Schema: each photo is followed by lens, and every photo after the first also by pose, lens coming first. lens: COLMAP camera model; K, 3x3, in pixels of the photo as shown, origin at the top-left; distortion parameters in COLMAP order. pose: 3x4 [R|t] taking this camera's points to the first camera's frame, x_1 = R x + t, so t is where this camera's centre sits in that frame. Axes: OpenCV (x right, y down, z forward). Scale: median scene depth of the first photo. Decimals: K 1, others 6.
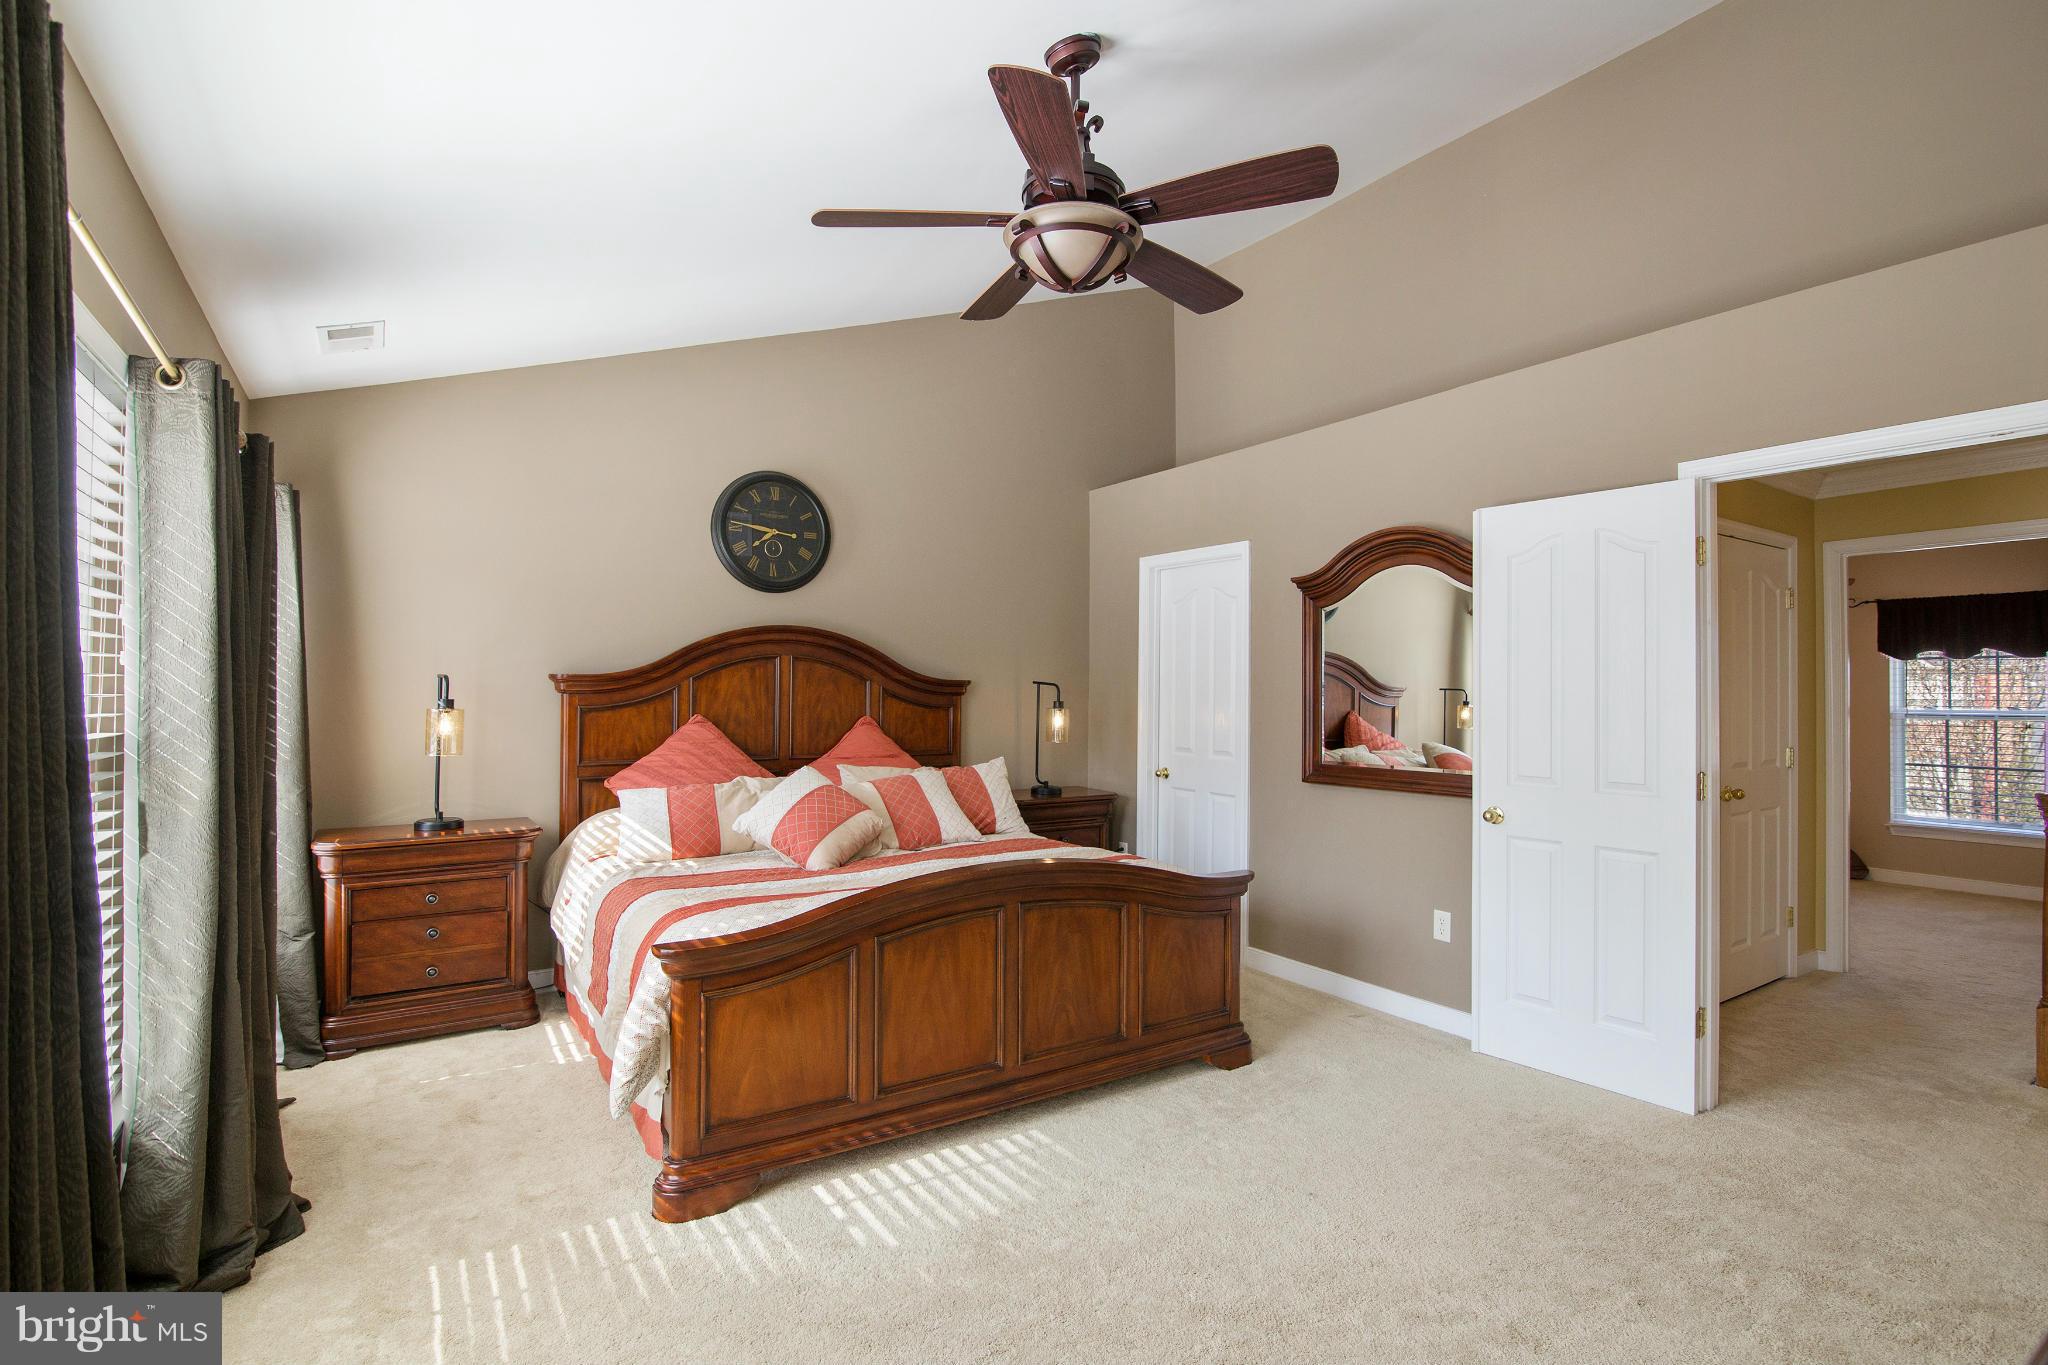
lens RADIAL K [[960.1, 0, 1031.4], [0, 960.1, 692.2], [0, 0, 1]] dist [-0.022946, -0.000319]
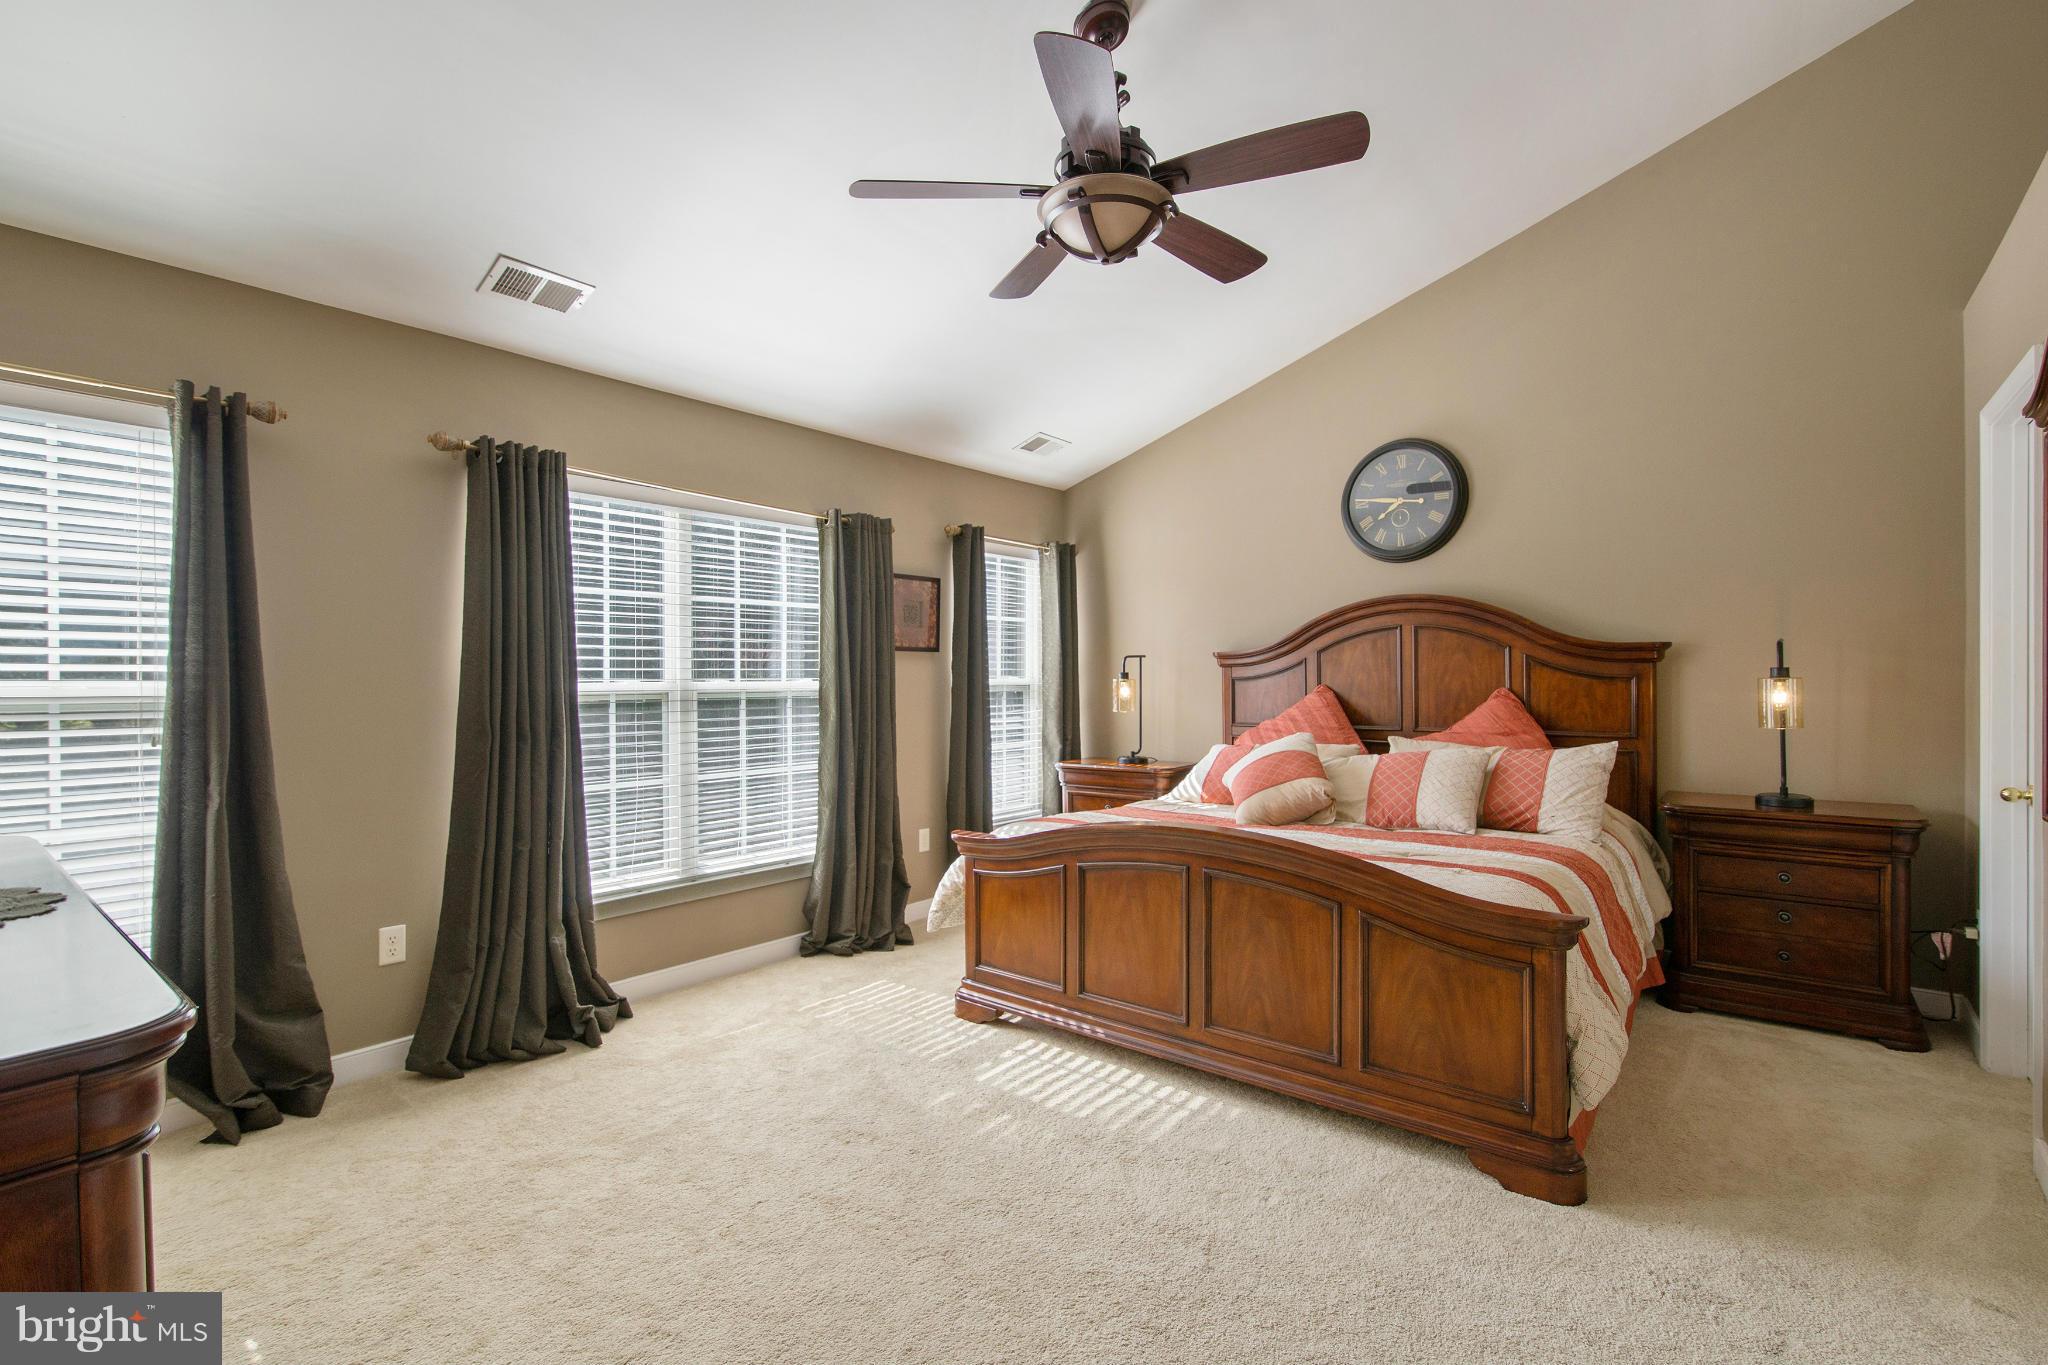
lens RADIAL K [[952.2, 0, 1032.1], [0, 952.2, 678.3], [0, 0, 1]] dist [-0.012299, 0.001178]
pose [[0.323166, 0.006602, -0.946319, 0.560326], [0.011954, 0.999867, 0.011058, 0.001420], [0.946267, -0.014886, 0.323045, 0.318829]]
